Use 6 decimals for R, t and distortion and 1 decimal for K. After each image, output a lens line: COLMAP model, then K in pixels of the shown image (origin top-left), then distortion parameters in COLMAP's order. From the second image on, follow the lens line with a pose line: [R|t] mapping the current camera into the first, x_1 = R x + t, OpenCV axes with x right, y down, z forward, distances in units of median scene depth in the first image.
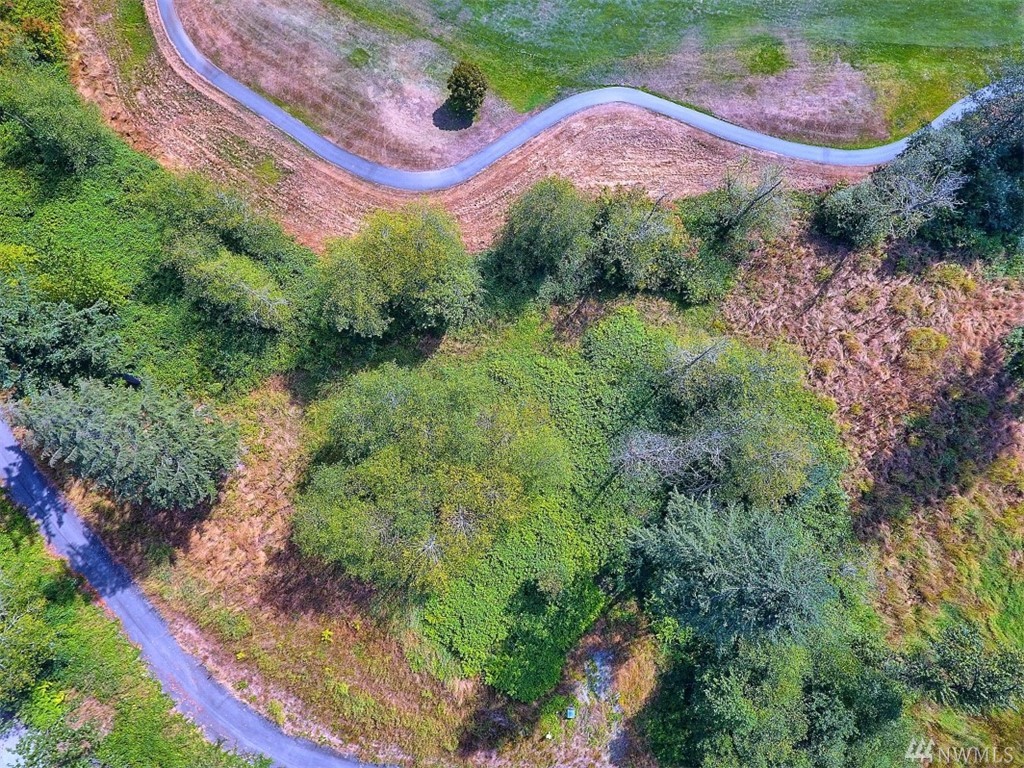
lens RADIAL K [[600.0, 0, 512.6], [0, 600.0, 371.8], [0, 0, 1]] dist [-0.007473, -0.002081]
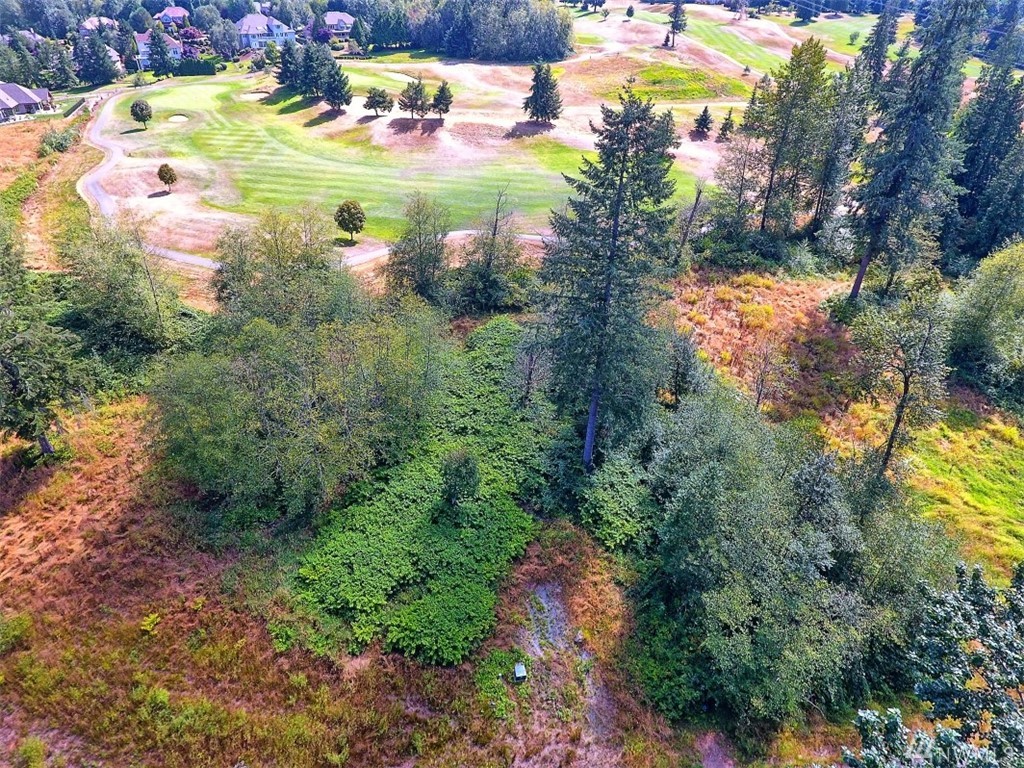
lens RADIAL K [[600.0, 0, 512.6], [0, 600.0, 371.8], [0, 0, 1]] dist [-0.007473, -0.002081]
pose [[0.978185, -0.099153, 0.182547, -0.000517], [0.197077, 0.720804, -0.664531, 0.708316], [-0.065690, 0.686010, 0.724620, 0.258468]]
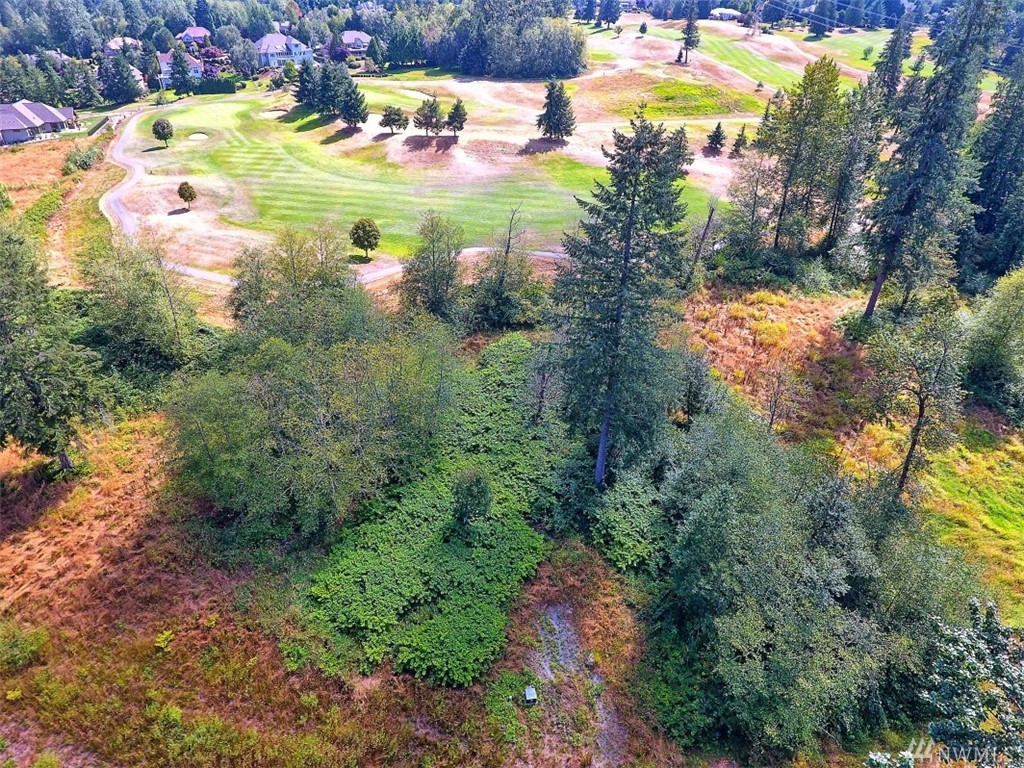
lens RADIAL K [[600.5, 0, 512.2], [0, 600.5, 371.3], [0, 0, 1]] dist [-0.008129, -0.001495]
pose [[0.982355, -0.091018, 0.163382, 0.000375], [0.179233, 0.707681, -0.683421, 0.704369], [-0.053419, 0.700645, 0.711507, 0.248827]]
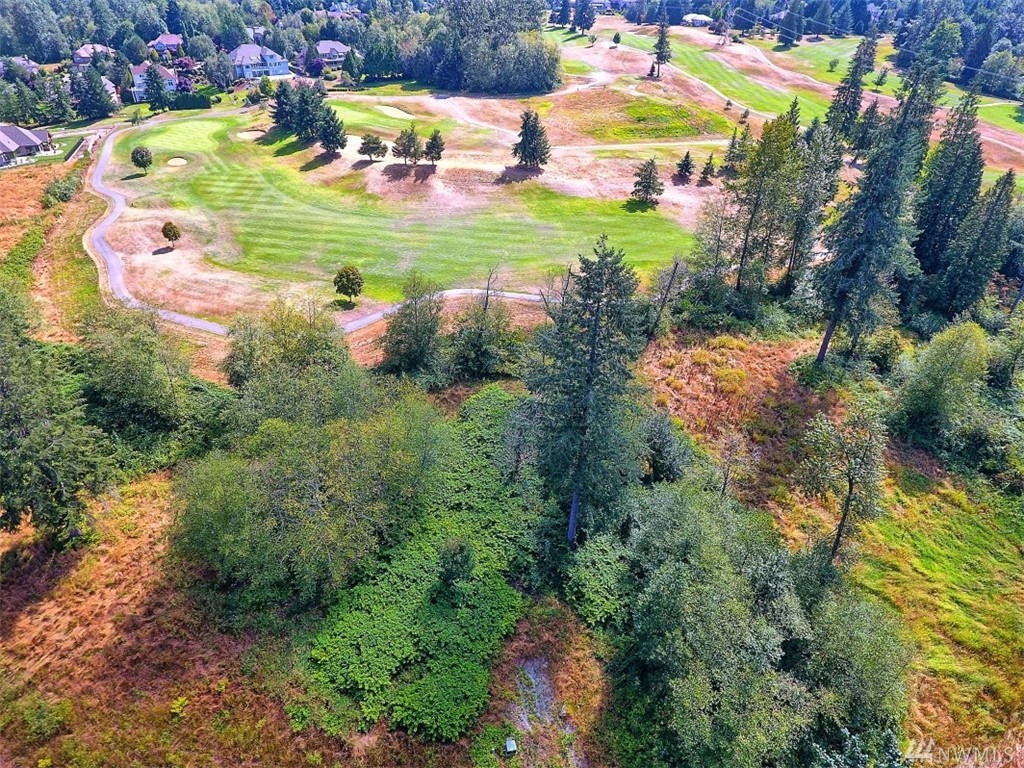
lens RADIAL K [[600.0, 0, 512.6], [0, 600.0, 371.8], [0, 0, 1]] dist [-0.007473, -0.002081]
pose [[0.974933, -0.104727, 0.196310, 0.000193], [0.210723, 0.717821, -0.663572, 0.671985], [-0.071422, 0.688306, 0.721896, 0.115775]]
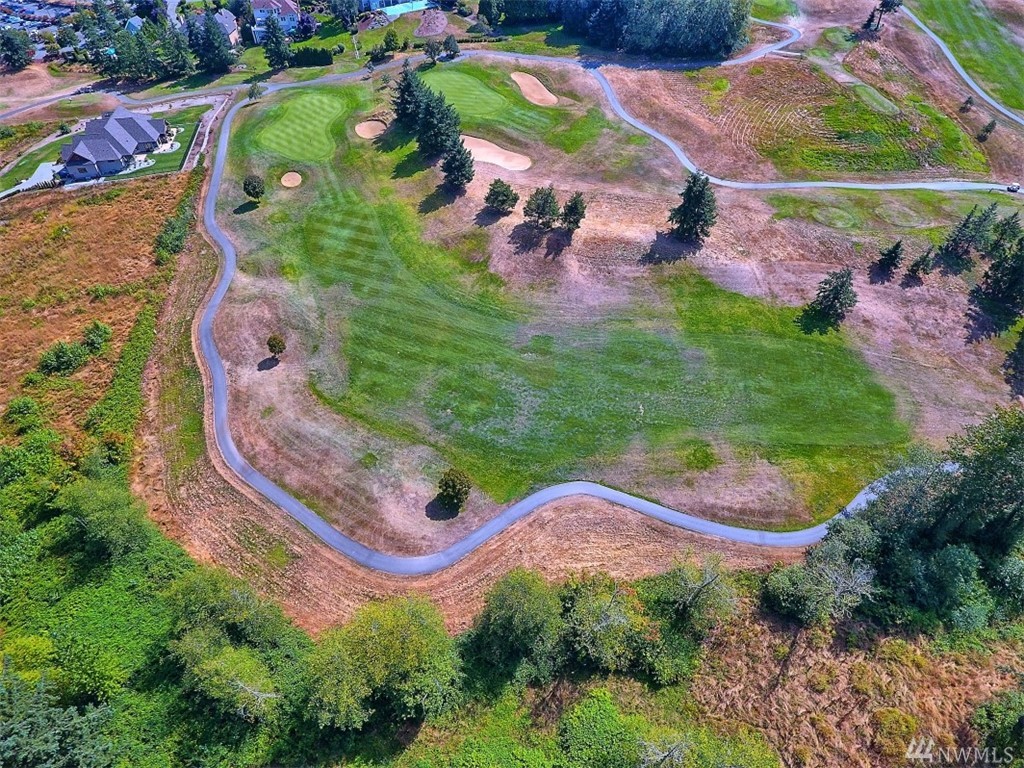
lens RADIAL K [[599.4, 0, 513.2], [0, 599.4, 371.4], [0, 0, 1]] dist [-0.006634, -0.001491]
pose [[0.999953, -0.006469, 0.007232, 0.035457], [0.009199, 0.869078, -0.494589, -0.075328], [-0.003086, 0.494632, 0.869097, -0.177107]]
